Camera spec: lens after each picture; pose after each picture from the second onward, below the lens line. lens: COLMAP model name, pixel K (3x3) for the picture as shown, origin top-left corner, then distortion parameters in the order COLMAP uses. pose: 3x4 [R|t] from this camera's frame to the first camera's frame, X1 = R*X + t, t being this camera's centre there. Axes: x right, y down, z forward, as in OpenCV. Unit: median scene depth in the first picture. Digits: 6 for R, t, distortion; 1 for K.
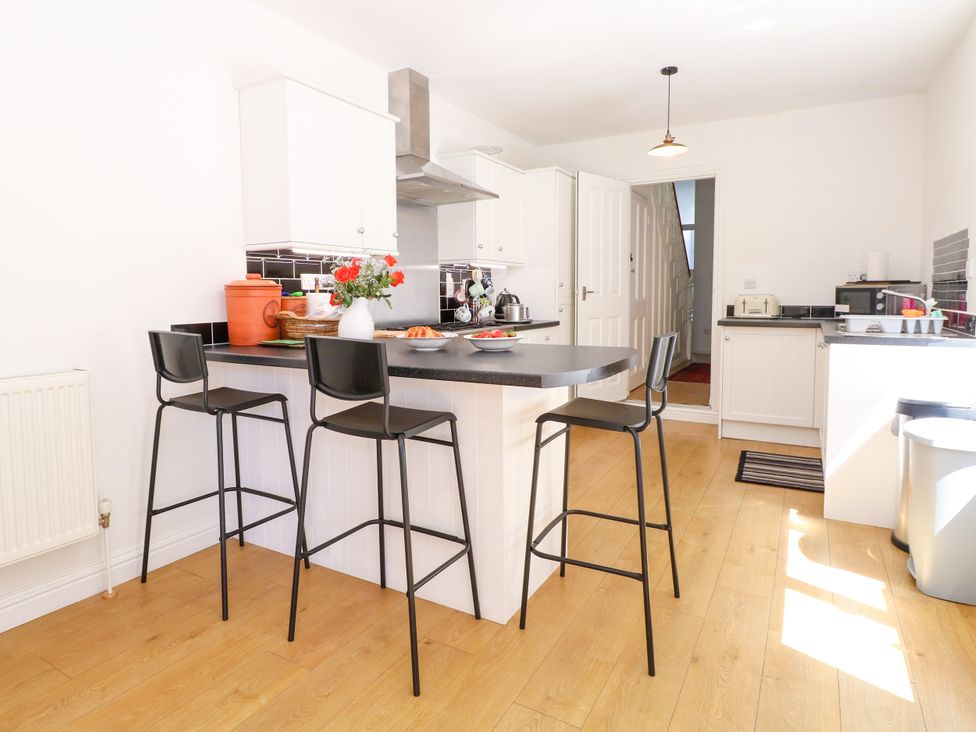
lens RADIAL K [[570.9, 0, 484.3], [0, 570.9, 337.7], [0, 0, 1]] dist [-0.000966, -0.015915]
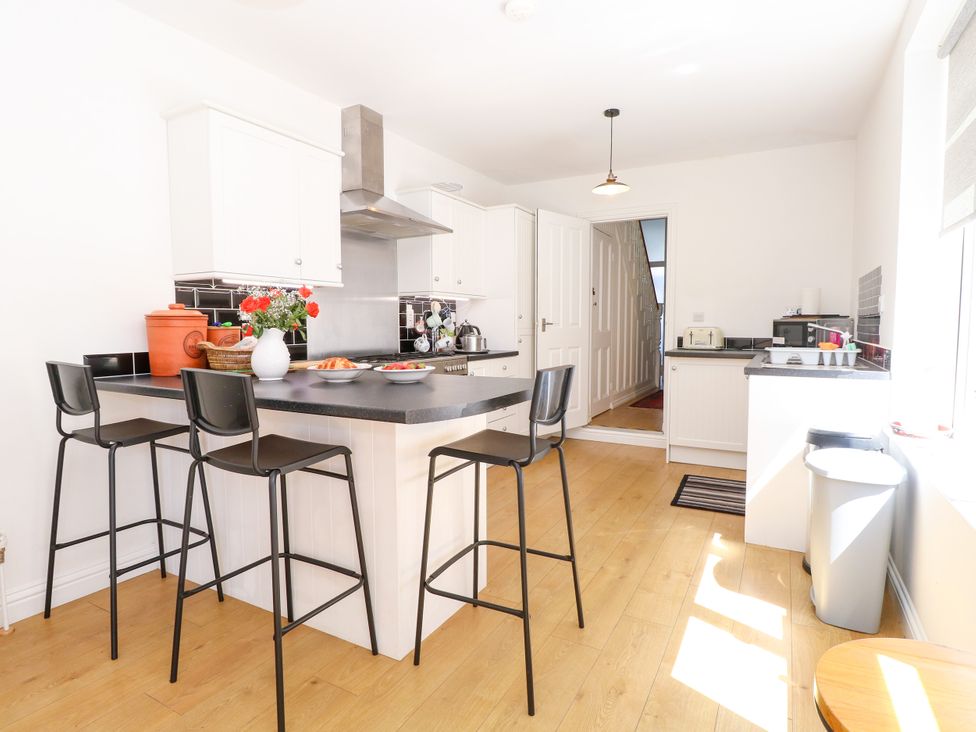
lens RADIAL K [[538.0, 0, 488.0], [0, 538.0, 366.0], [0, 0, 1]] dist [0.000816, -0.015783]
pose [[0.999117, 0.002990, 0.041918, 0.101083], [-0.002992, 0.999996, -0.000018, -0.005431], [-0.041918, -0.000107, 0.999121, 0.042731]]
